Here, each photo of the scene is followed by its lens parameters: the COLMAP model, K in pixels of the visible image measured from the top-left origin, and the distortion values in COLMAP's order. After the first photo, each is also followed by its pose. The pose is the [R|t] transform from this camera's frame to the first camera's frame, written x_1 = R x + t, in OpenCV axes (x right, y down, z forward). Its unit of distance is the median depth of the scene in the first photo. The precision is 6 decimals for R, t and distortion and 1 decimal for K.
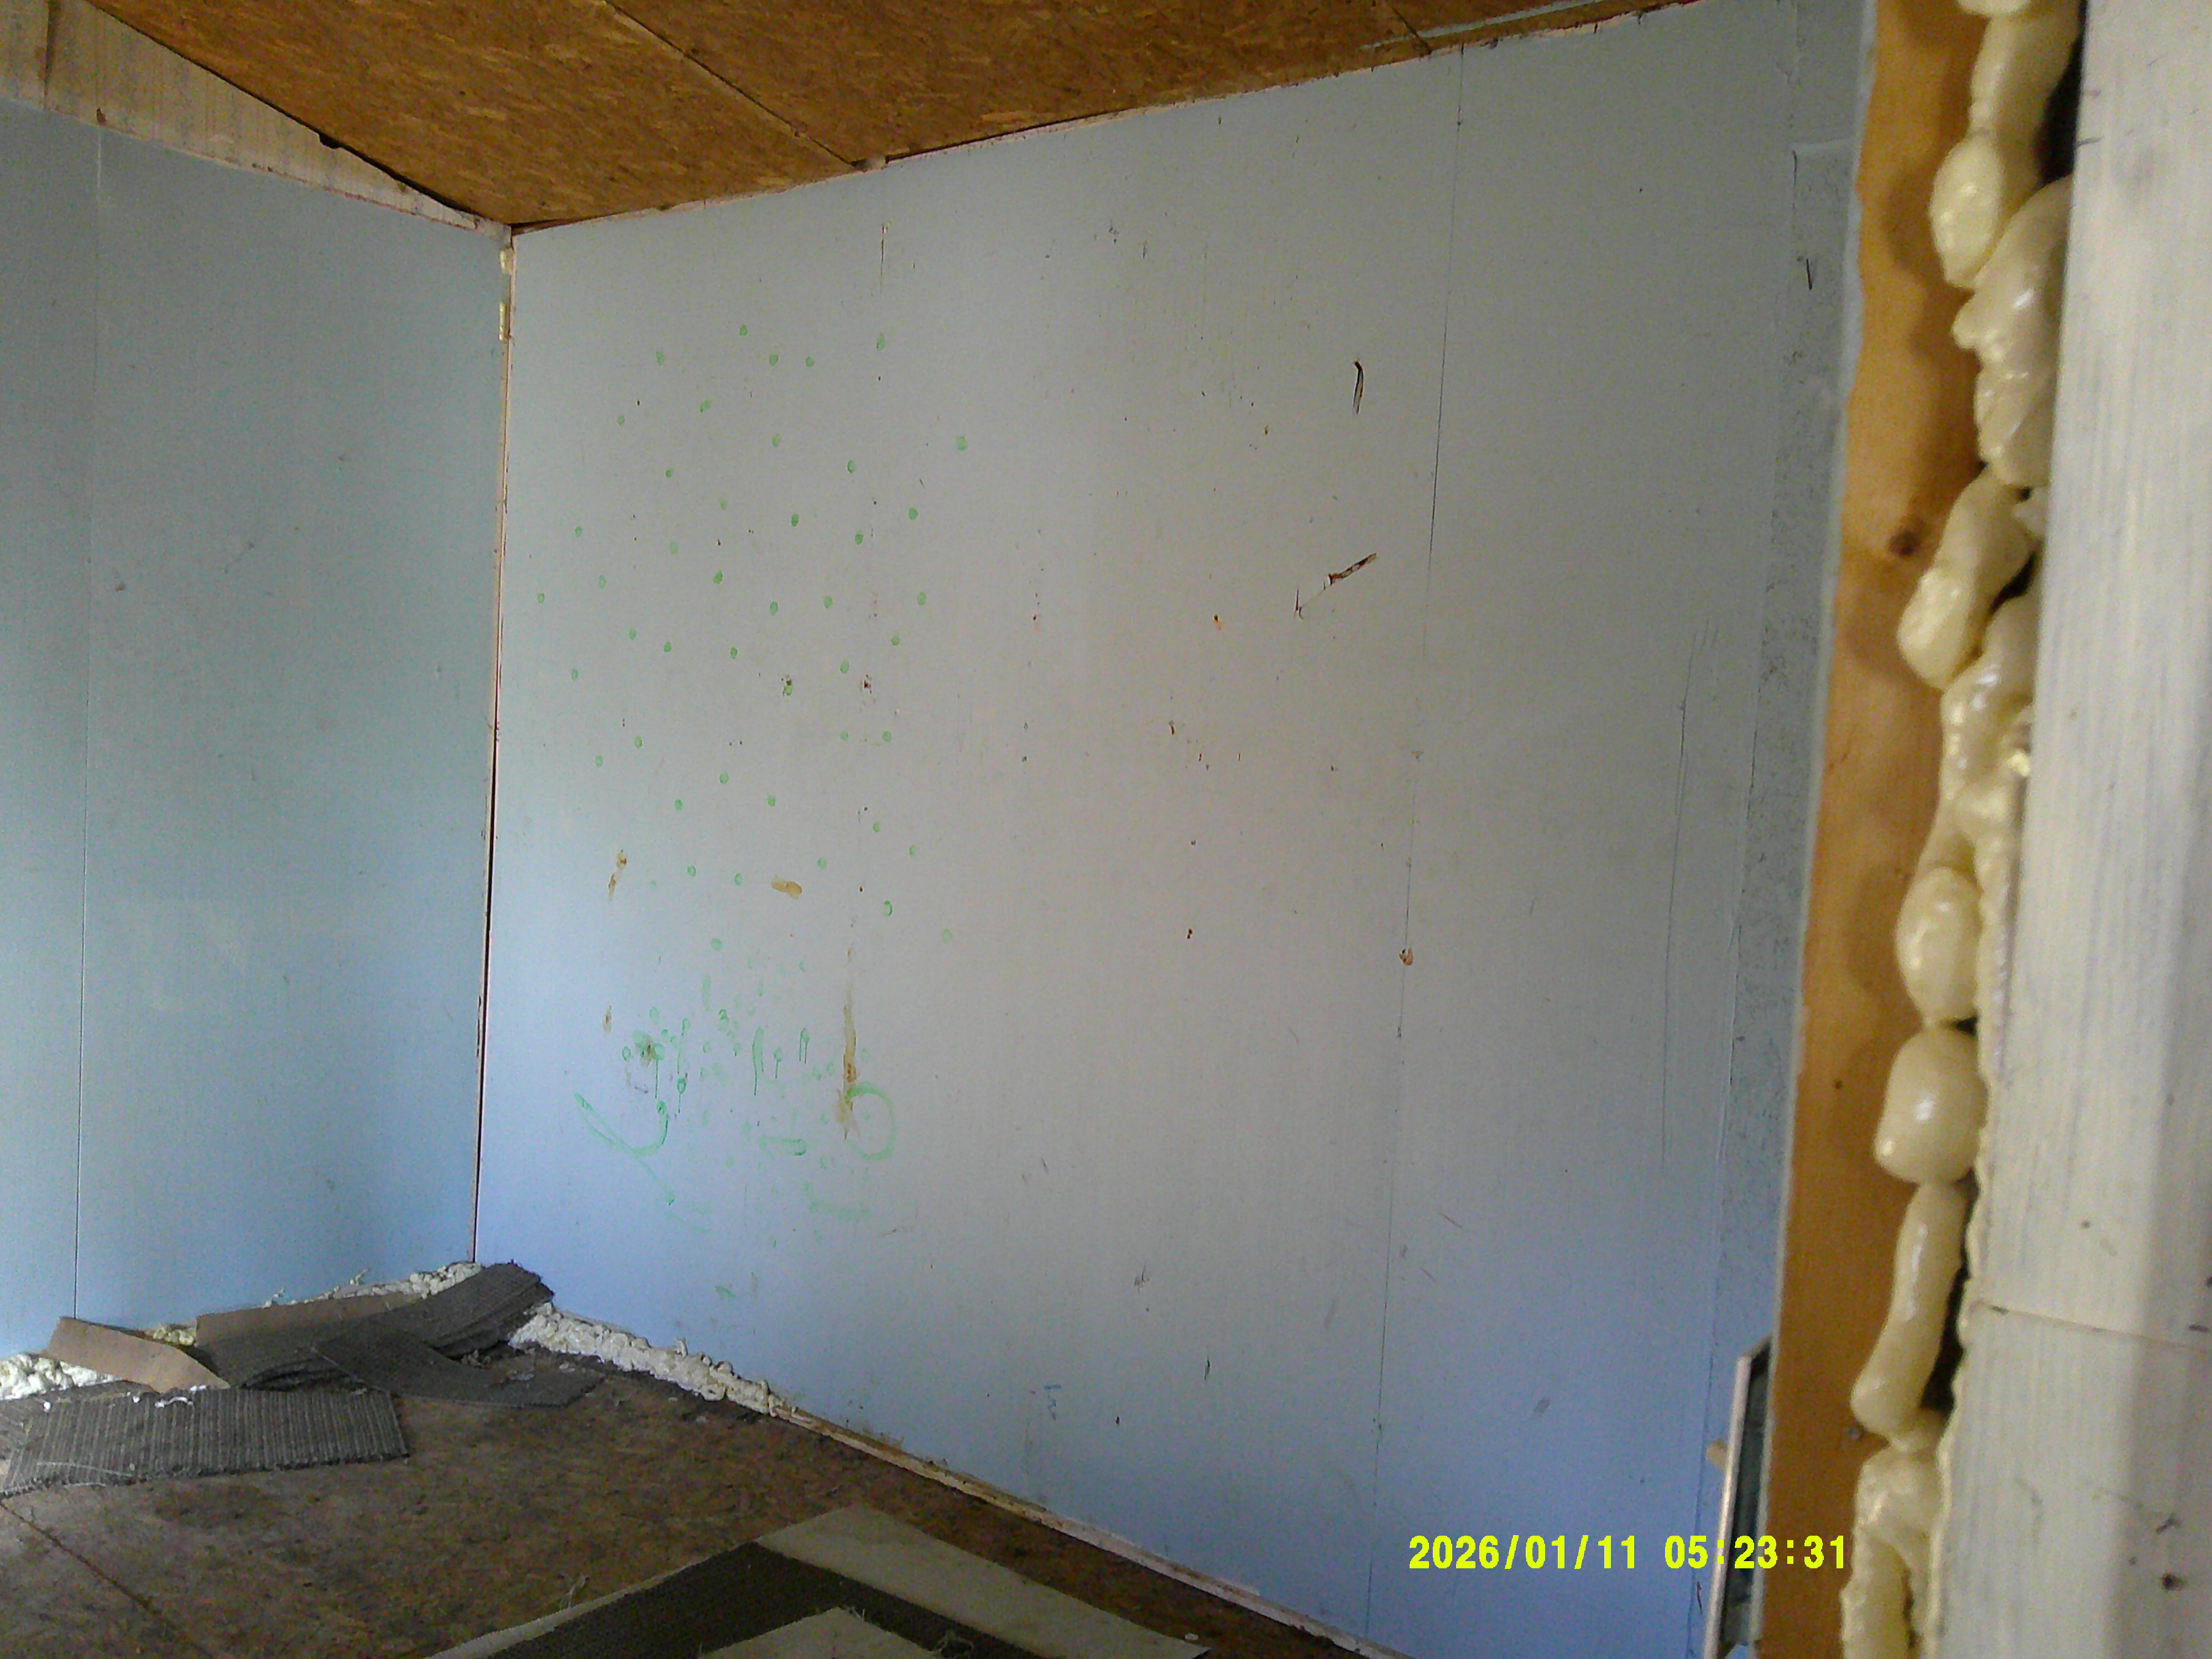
lens RADIAL K [[1824.8, 0, 1162.5], [0, 1824.8, 843.4], [0, 0, 1]] dist [-0.058237, 0.056482]
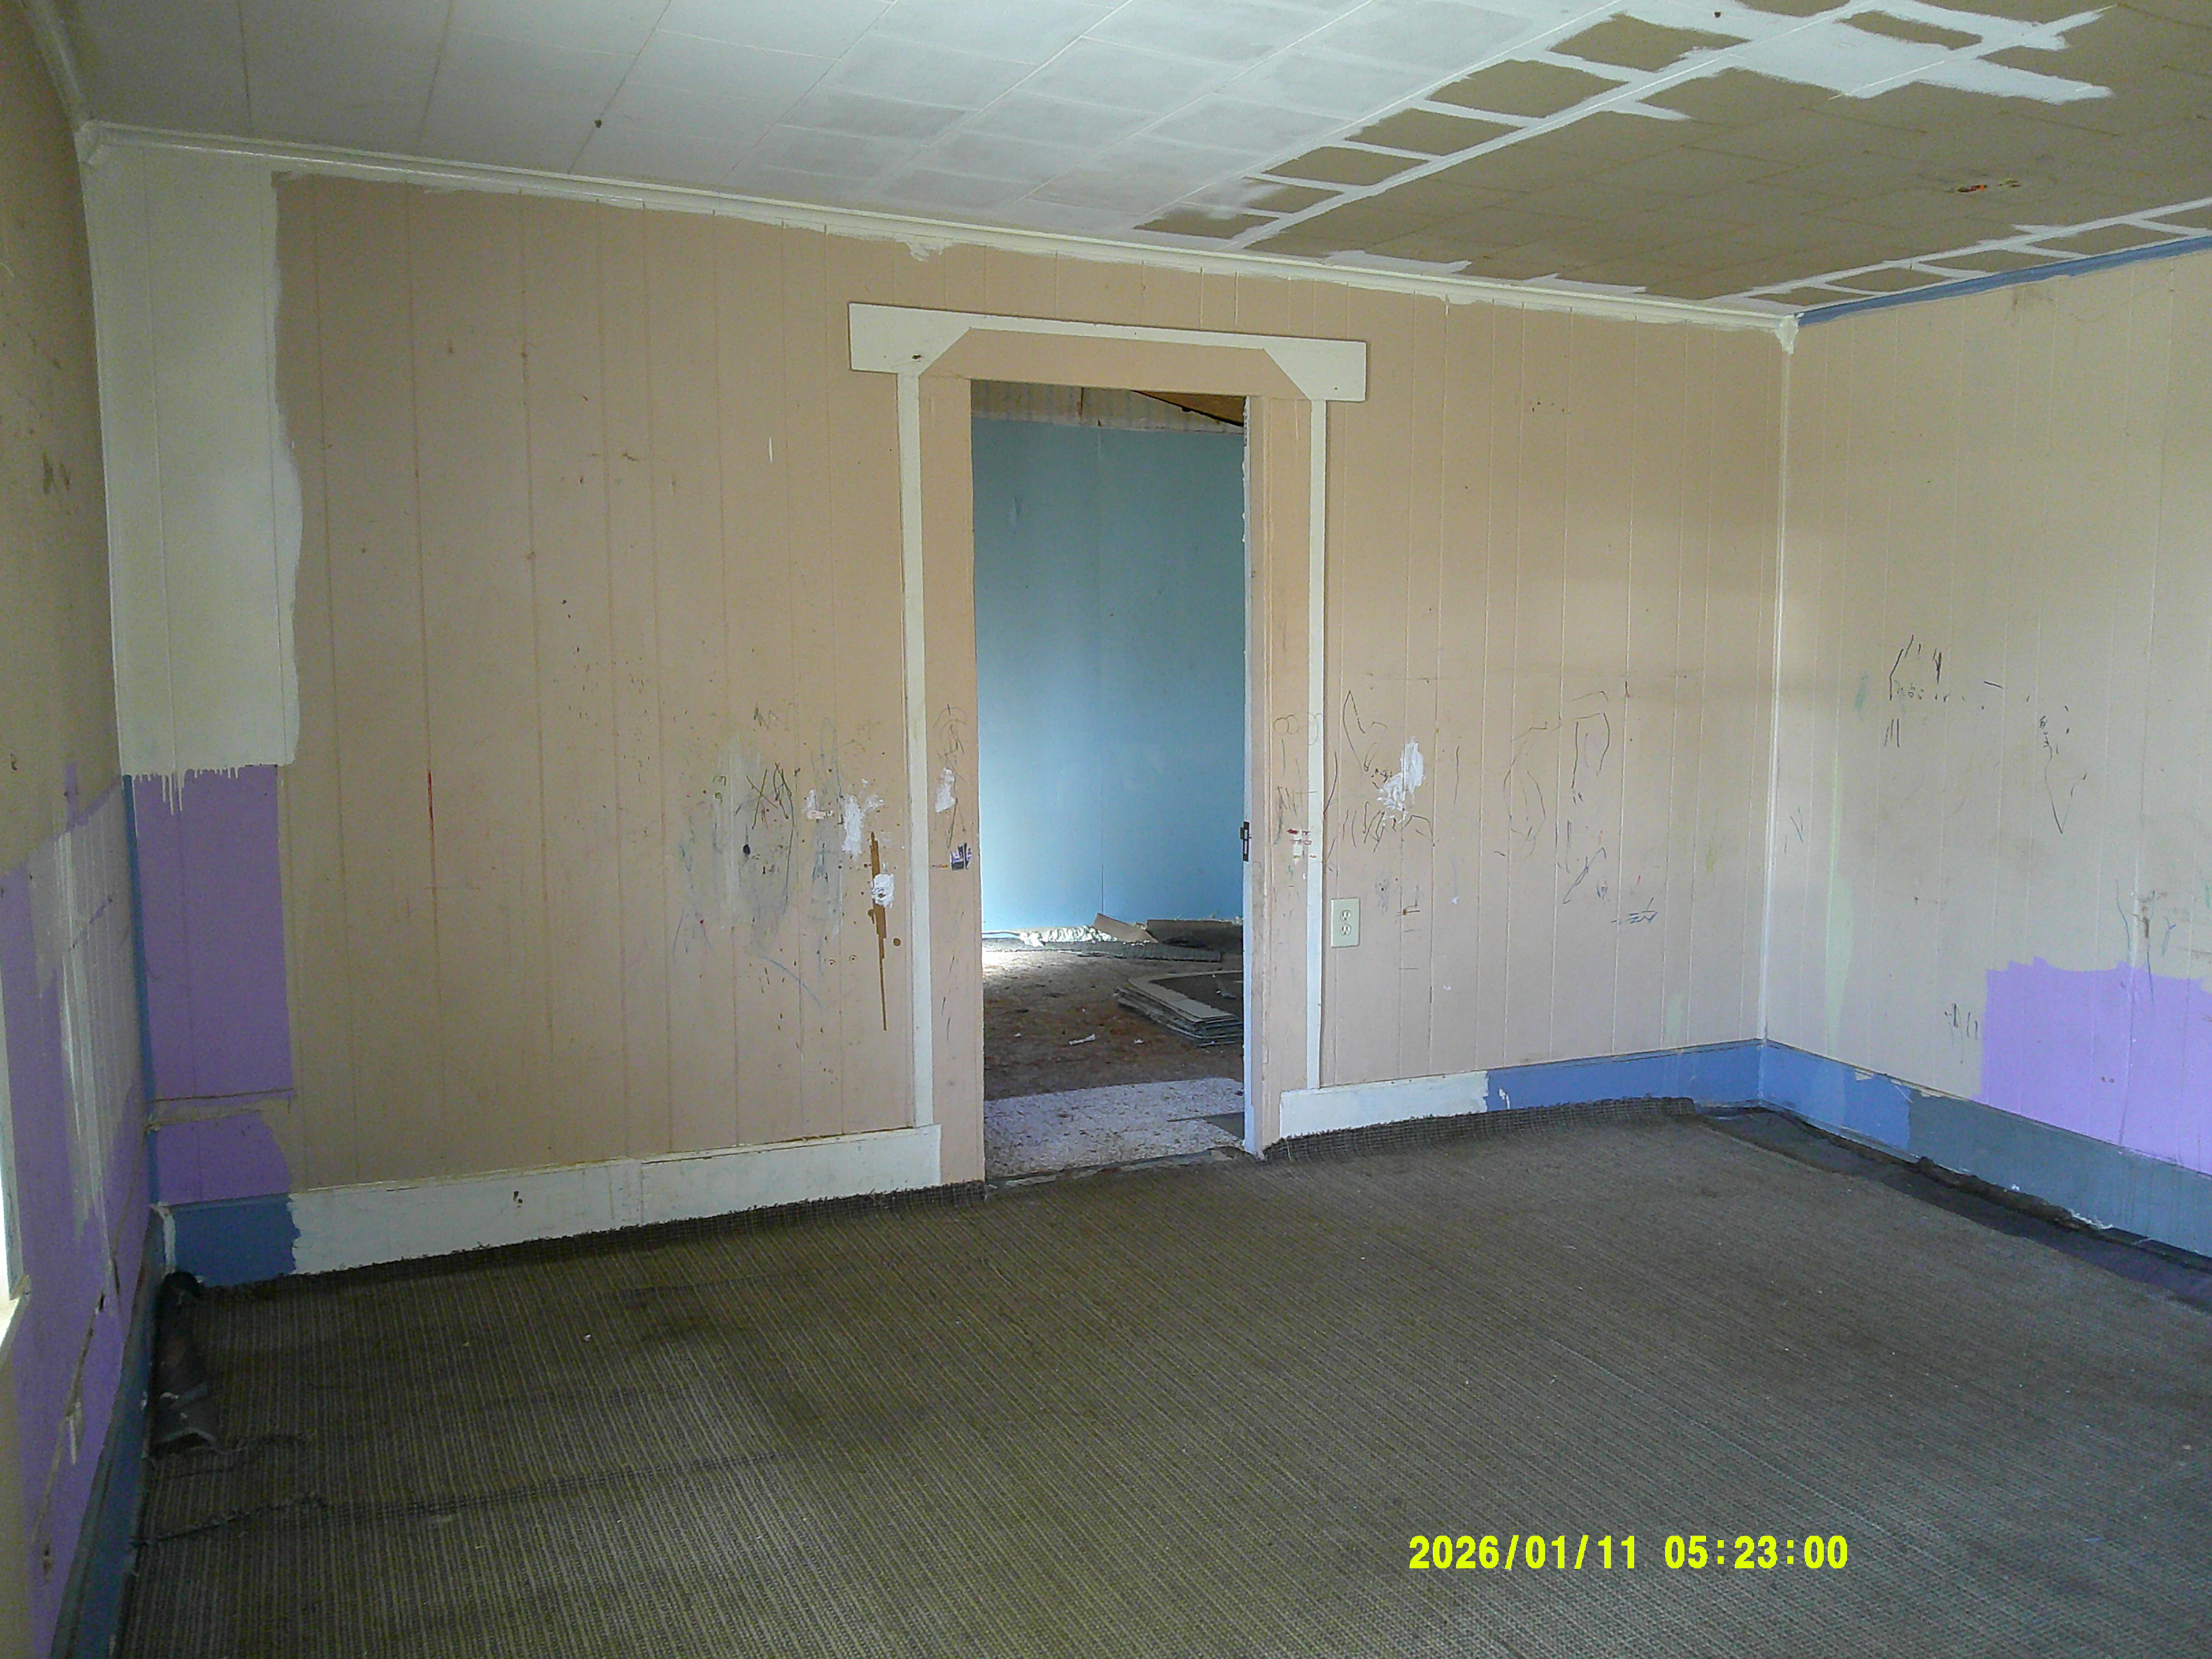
lens RADIAL K [[1823.3, 0, 1149.3], [0, 1823.3, 853.5], [0, 0, 1]] dist [0.032003, -0.081365]
pose [[0.870245, -0.004198, -0.492601, 0.659966], [0.023608, 0.999170, 0.033191, 0.097659], [0.492053, -0.040513, 0.869622, -1.101479]]
